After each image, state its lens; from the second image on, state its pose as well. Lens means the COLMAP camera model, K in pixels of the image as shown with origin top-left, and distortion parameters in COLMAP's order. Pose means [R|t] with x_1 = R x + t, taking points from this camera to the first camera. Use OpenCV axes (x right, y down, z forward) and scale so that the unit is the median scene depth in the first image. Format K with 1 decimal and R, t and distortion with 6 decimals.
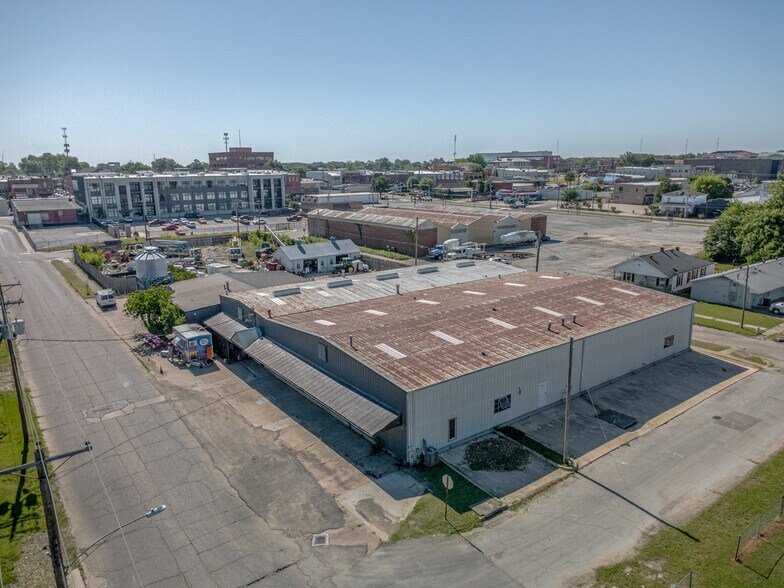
lens RADIAL K [[552.1, 0, 390.5], [0, 552.1, 290.2], [0, 0, 1]] dist [0.003404, 0.000609]
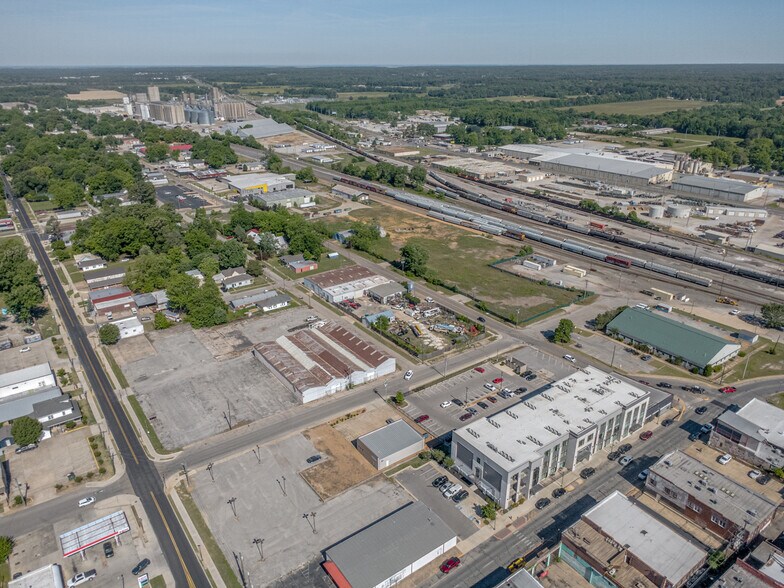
lens RADIAL K [[552.1, 0, 392.0], [0, 552.1, 296.0], [0, 0, 1]] dist [0.003404, 0.000609]
pose [[-0.999827, 0.009508, 0.015966, -0.463743], [0.017055, 0.810697, 0.585218, -3.261732], [-0.007379, 0.585389, -0.810719, 5.936120]]
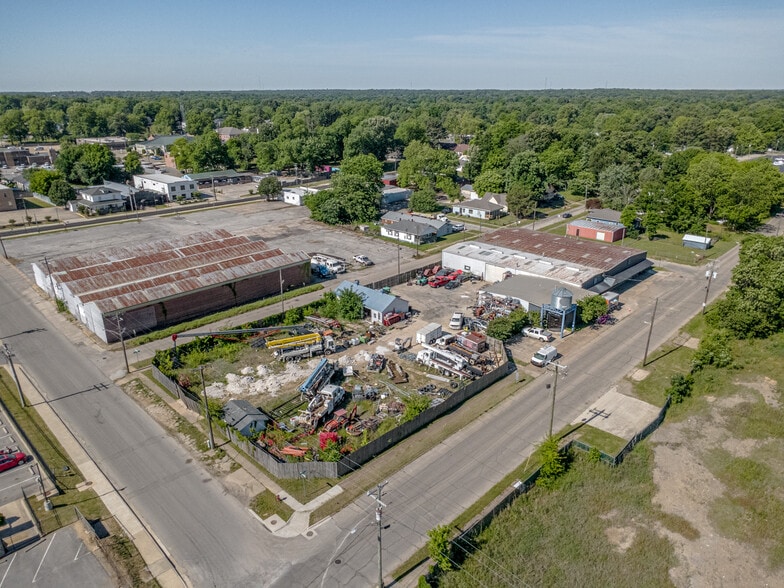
lens RADIAL K [[552.1, 0, 392.5], [0, 552.1, 292.1], [0, 0, 1]] dist [0.003404, 0.000609]
pose [[-0.159271, -0.325997, 0.931858, -2.199168], [0.223104, 0.907602, 0.355644, -0.866915], [-0.961695, 0.264545, -0.071824, 1.983885]]
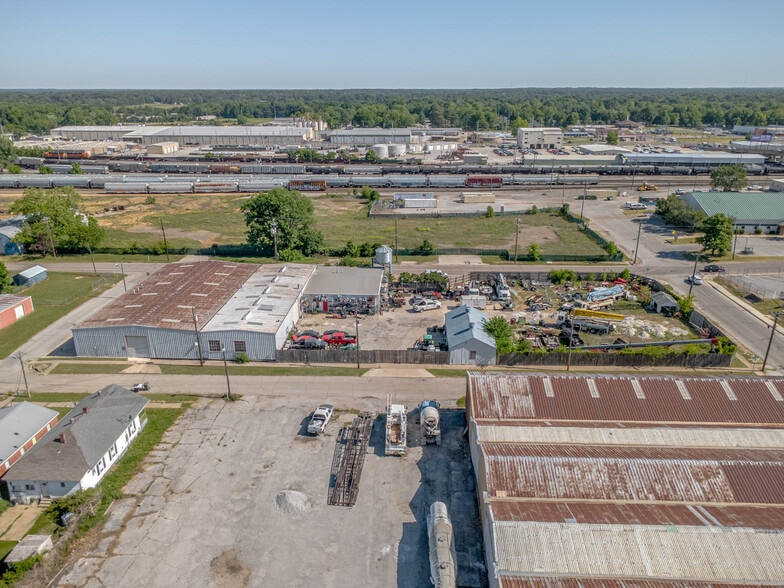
lens RADIAL K [[564.7, 0, 393.0], [0, 564.7, 296.0], [0, 0, 1]] dist [0.002952, 0.003727]
pose [[-0.630843, 0.279407, -0.723857, 1.169338], [-0.161303, 0.865305, 0.474583, -1.039248], [0.758959, 0.416148, -0.500802, 2.595603]]
